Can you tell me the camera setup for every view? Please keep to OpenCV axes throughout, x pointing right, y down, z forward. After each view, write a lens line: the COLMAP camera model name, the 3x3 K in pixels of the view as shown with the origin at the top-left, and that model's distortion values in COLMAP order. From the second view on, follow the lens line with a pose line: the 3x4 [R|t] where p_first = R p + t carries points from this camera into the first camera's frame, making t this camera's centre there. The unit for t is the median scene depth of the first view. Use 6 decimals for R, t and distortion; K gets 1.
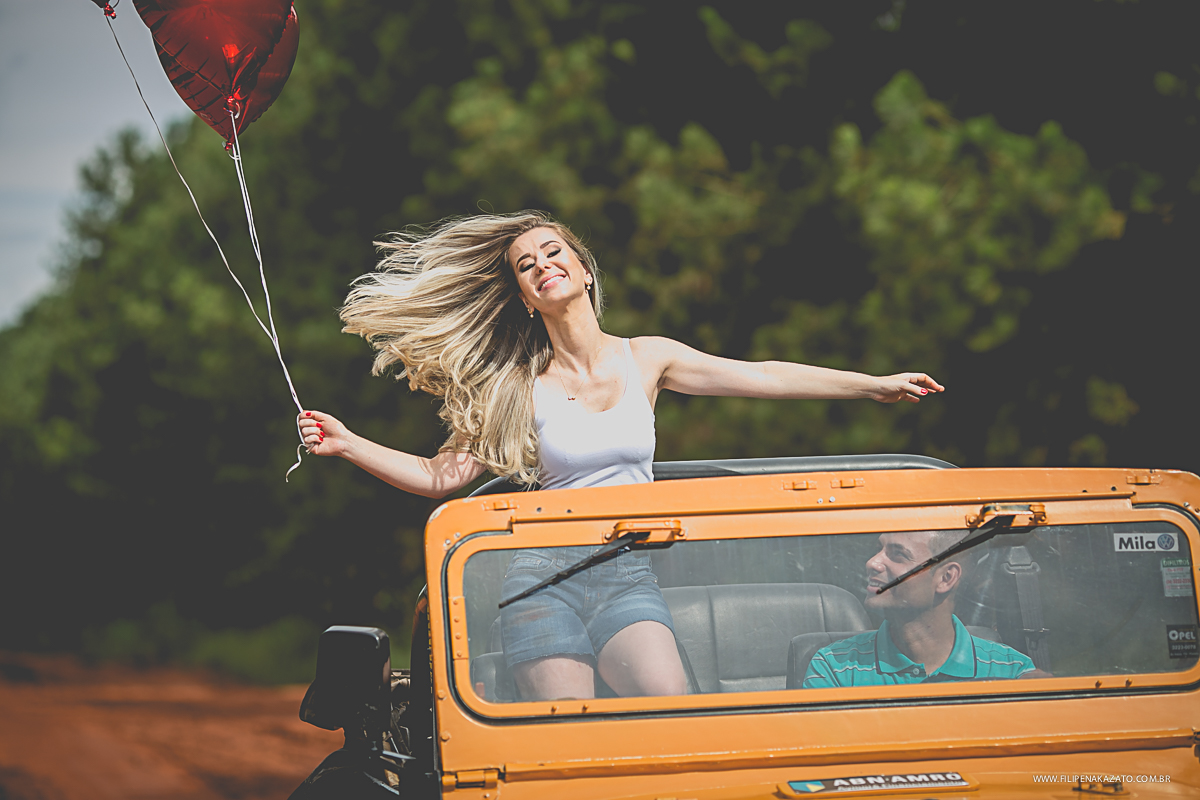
lens RADIAL K [[4706.0, 0, 604.3], [0, 4706.0, 401.1], [0, 0, 1]] dist [0.387537, 0.000000]
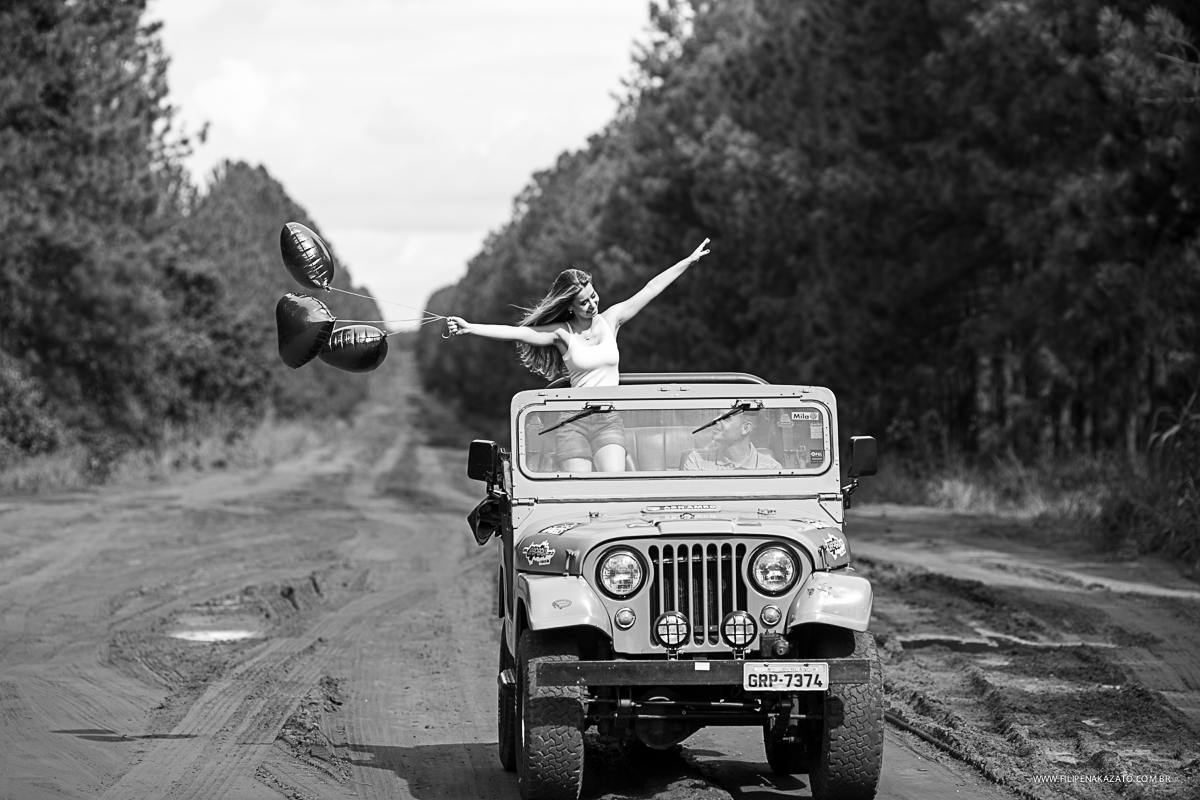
lens RADIAL K [[4706.0, 0, 600.2], [0, 4706.0, 400.8], [0, 0, 1]] dist [0.387537, 0.000000]
pose [[0.991435, 0.038761, -0.124717, 0.031245], [-0.033867, 0.998580, 0.041119, -0.007111], [0.126134, -0.036543, 0.991340, -0.133160]]
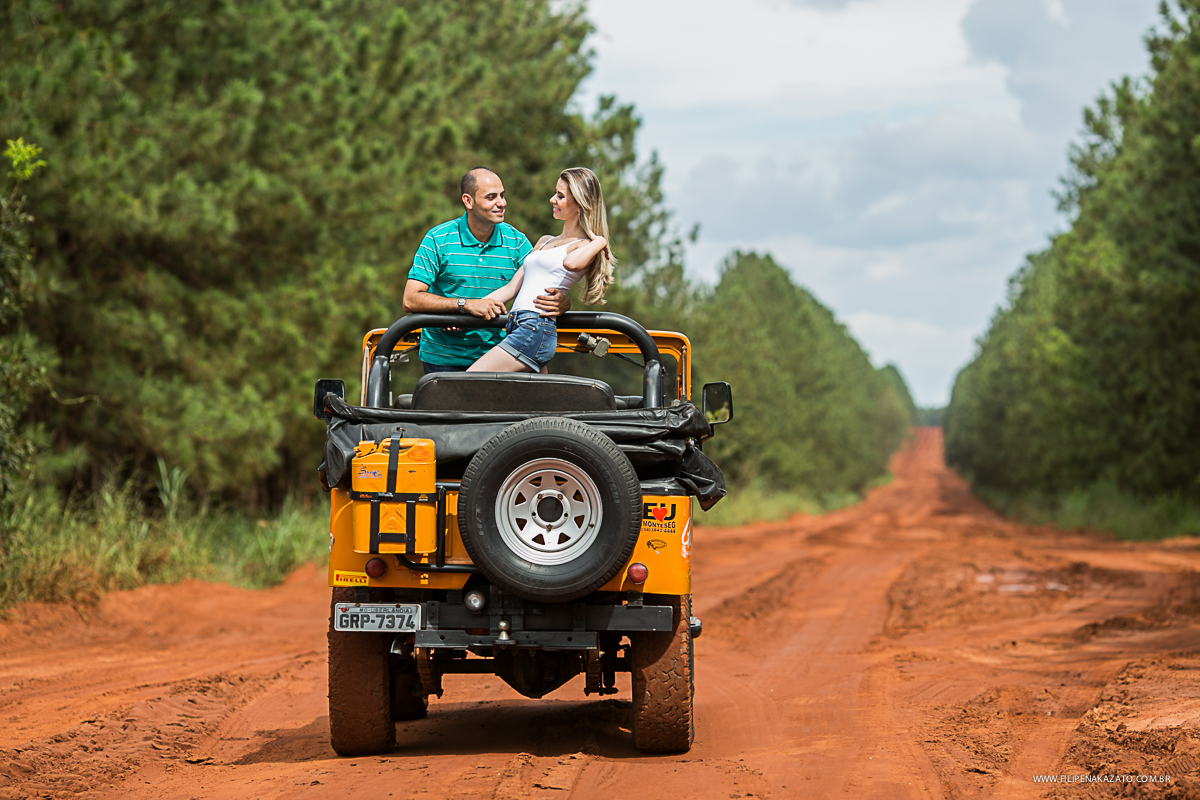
lens RADIAL K [[4706.0, 0, 598.2], [0, 4706.0, 398.8], [0, 0, 1]] dist [0.387537, 0.000000]
pose [[0.970991, 0.019987, -0.238281, 0.124730], [-0.013973, 0.999540, 0.026903, -0.015784], [0.238709, -0.022794, 0.970824, -0.423996]]
